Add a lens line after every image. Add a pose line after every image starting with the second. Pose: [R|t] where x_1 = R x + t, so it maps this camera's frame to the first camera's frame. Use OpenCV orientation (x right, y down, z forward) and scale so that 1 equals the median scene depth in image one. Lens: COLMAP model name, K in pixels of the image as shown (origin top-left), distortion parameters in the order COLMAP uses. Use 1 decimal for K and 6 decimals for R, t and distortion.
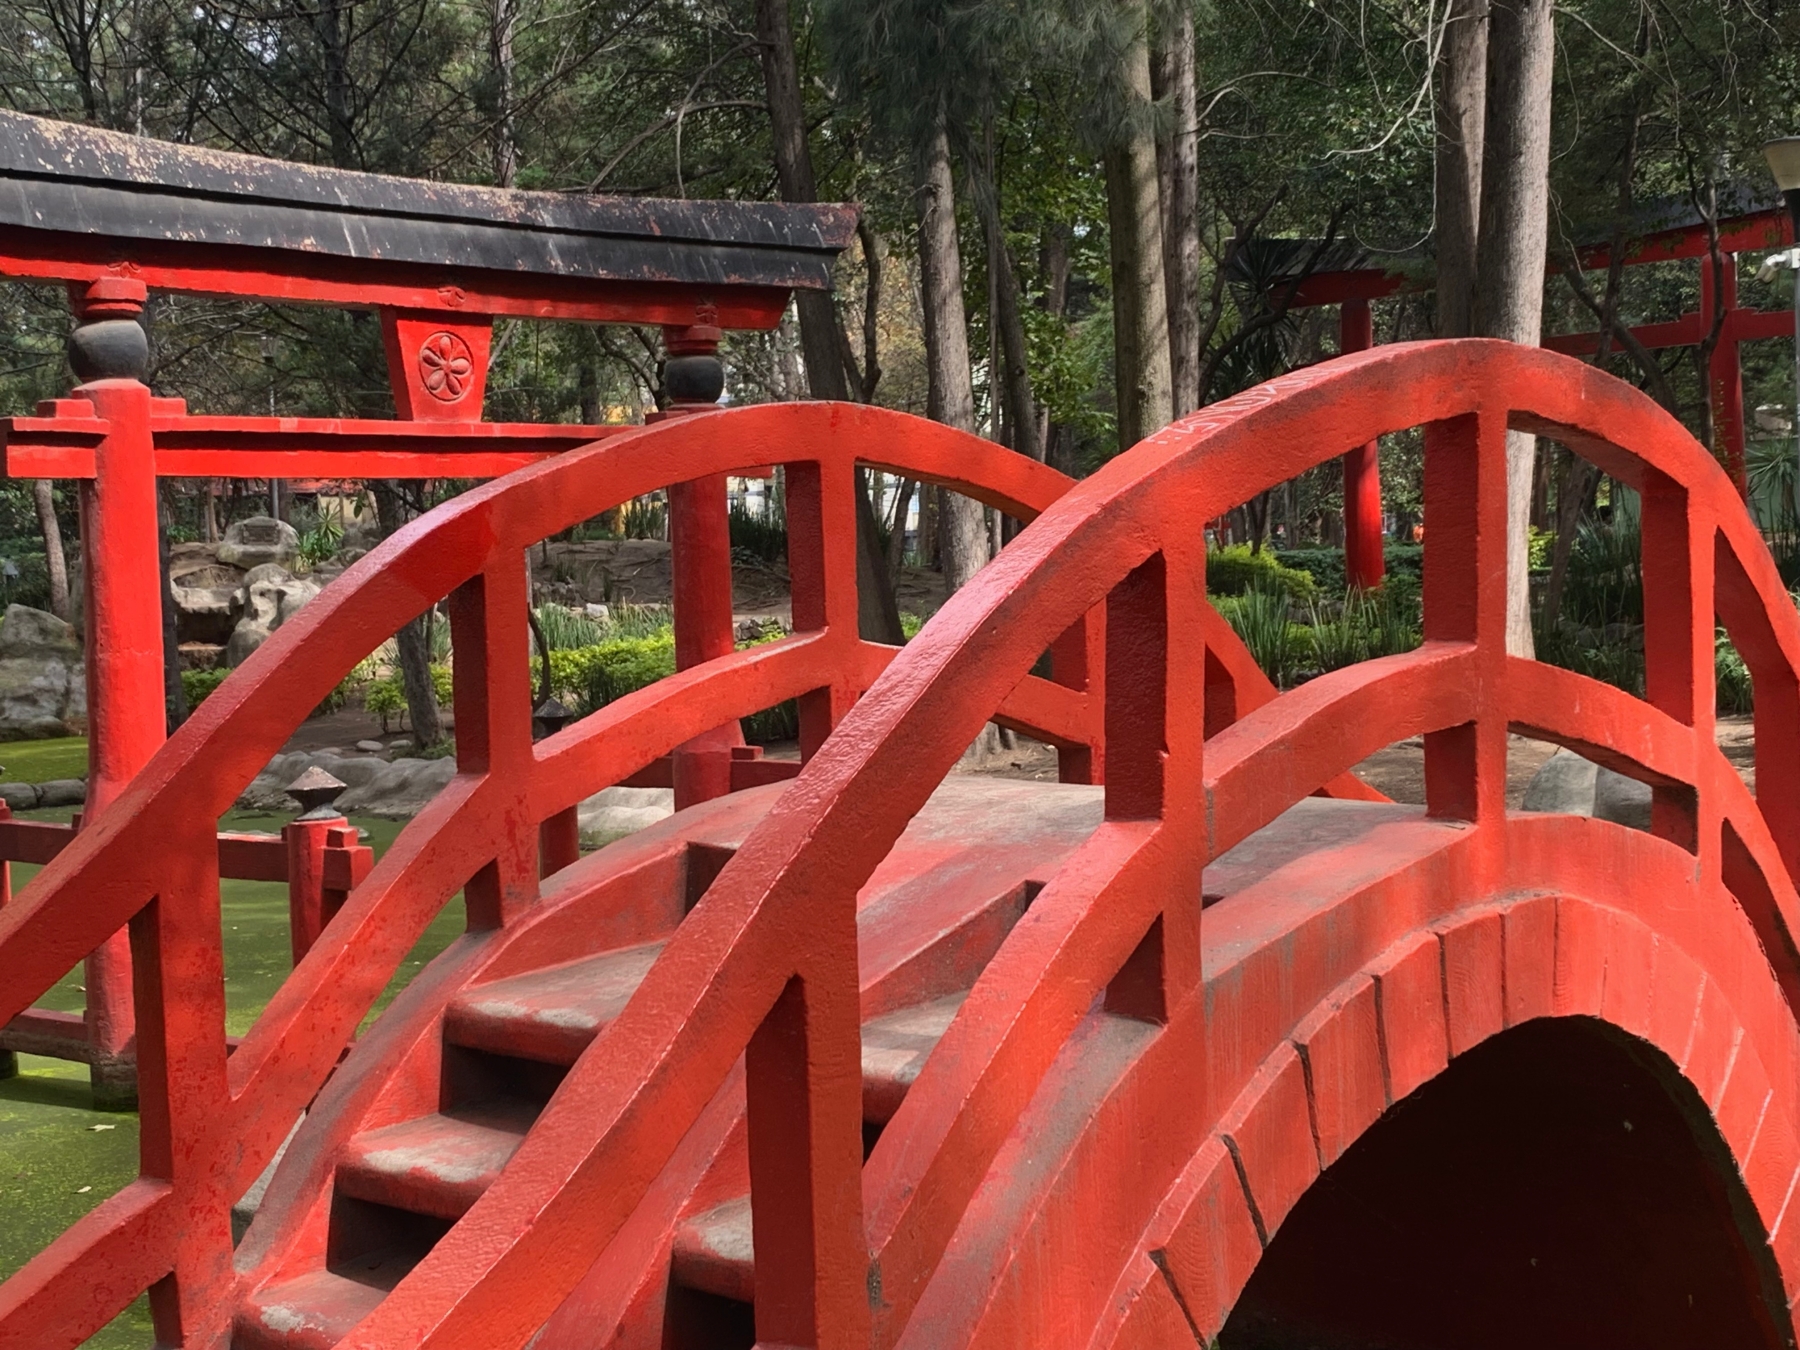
lens RADIAL K [[2431.5, 0, 883.0], [0, 2431.5, 668.2], [0, 0, 1]] dist [0.035577, 0.000000]
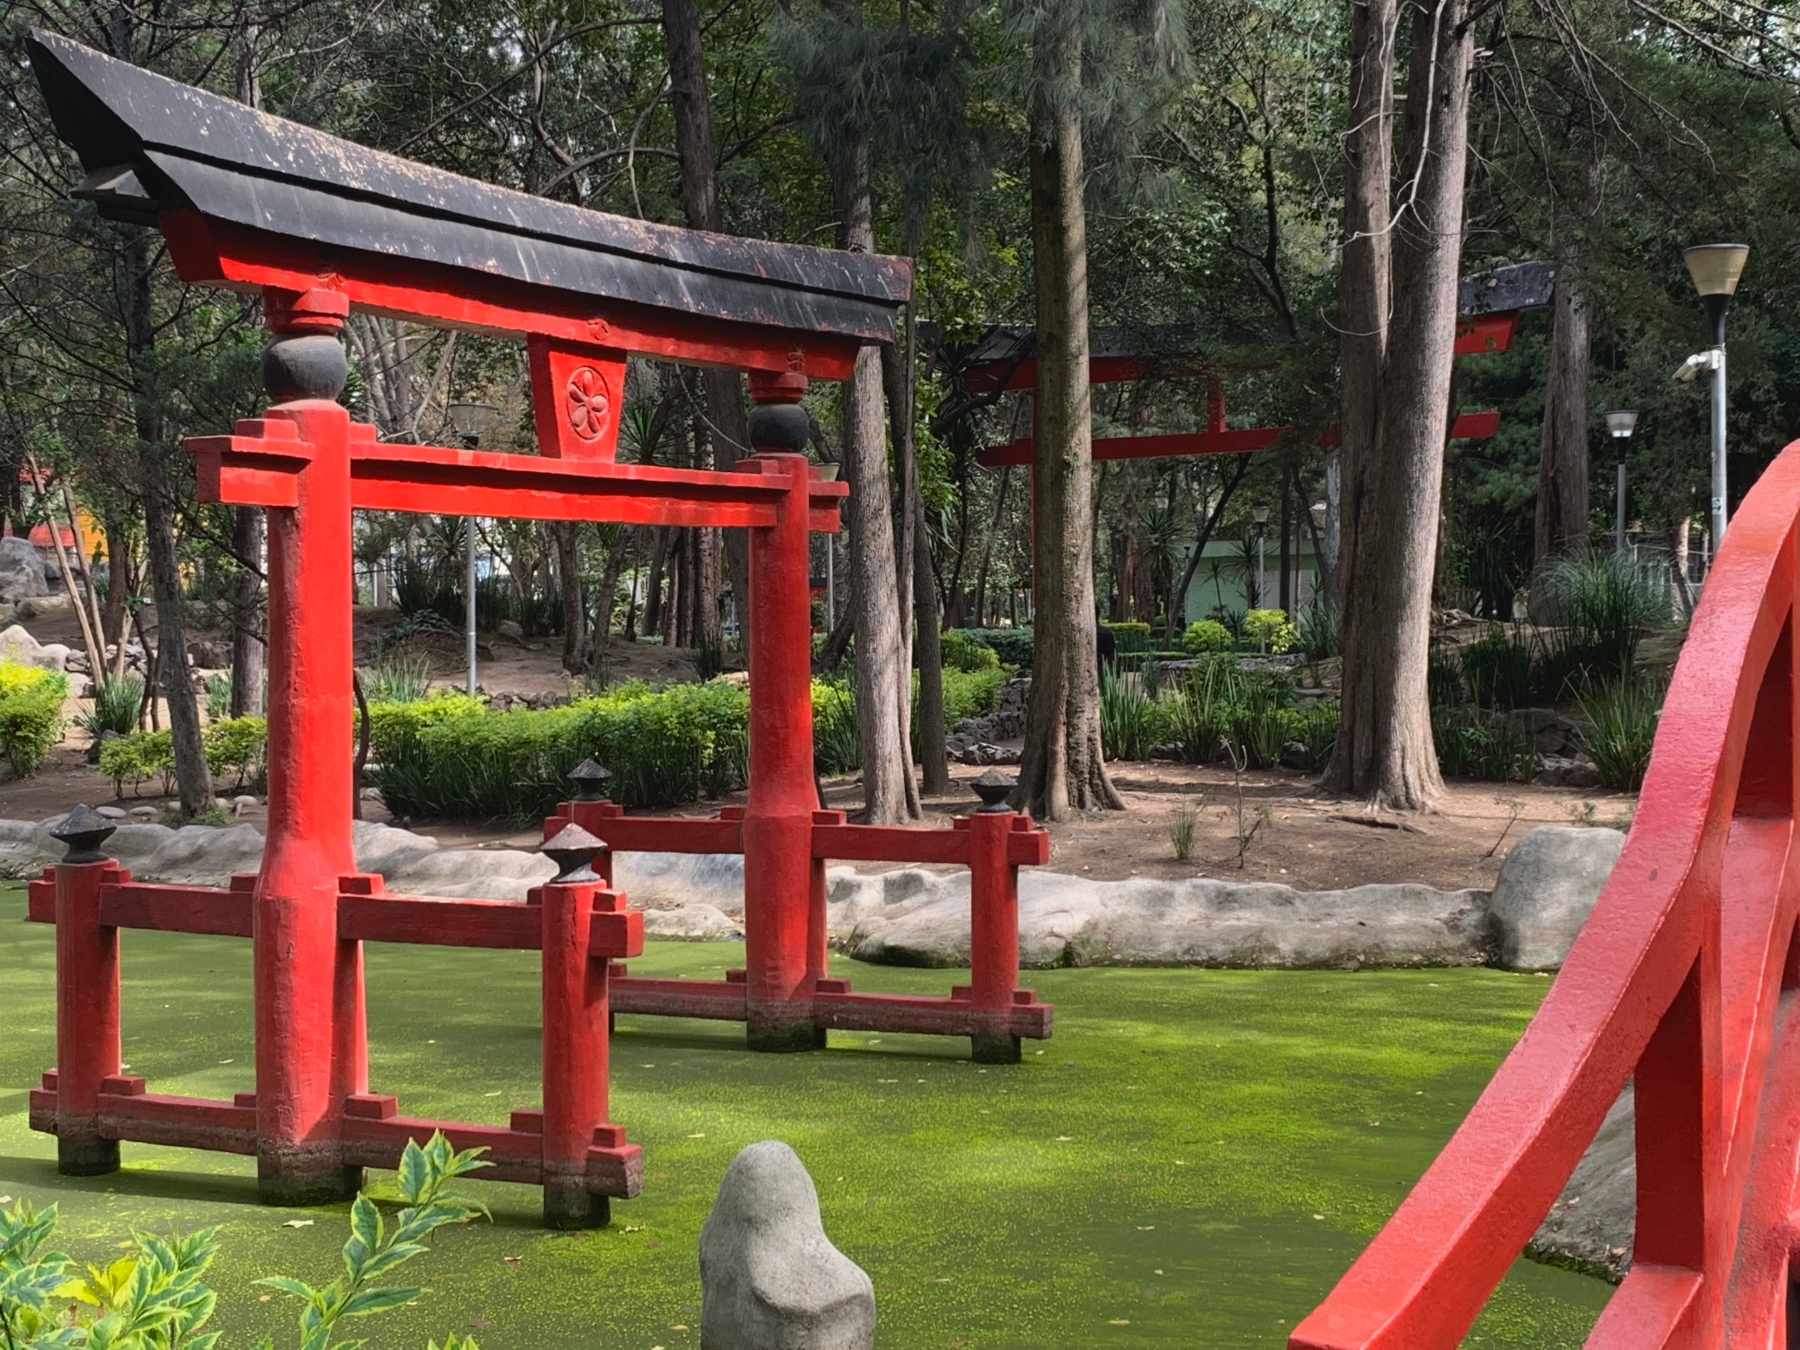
lens RADIAL K [[2431.5, 0, 913.2], [0, 2431.5, 658.6], [0, 0, 1]] dist [0.035577, 0.000000]
pose [[0.978832, 0.021764, 0.203504, -0.259376], [-0.014521, 0.999209, -0.037016, 0.008568], [-0.204148, 0.033277, 0.978374, 0.058733]]
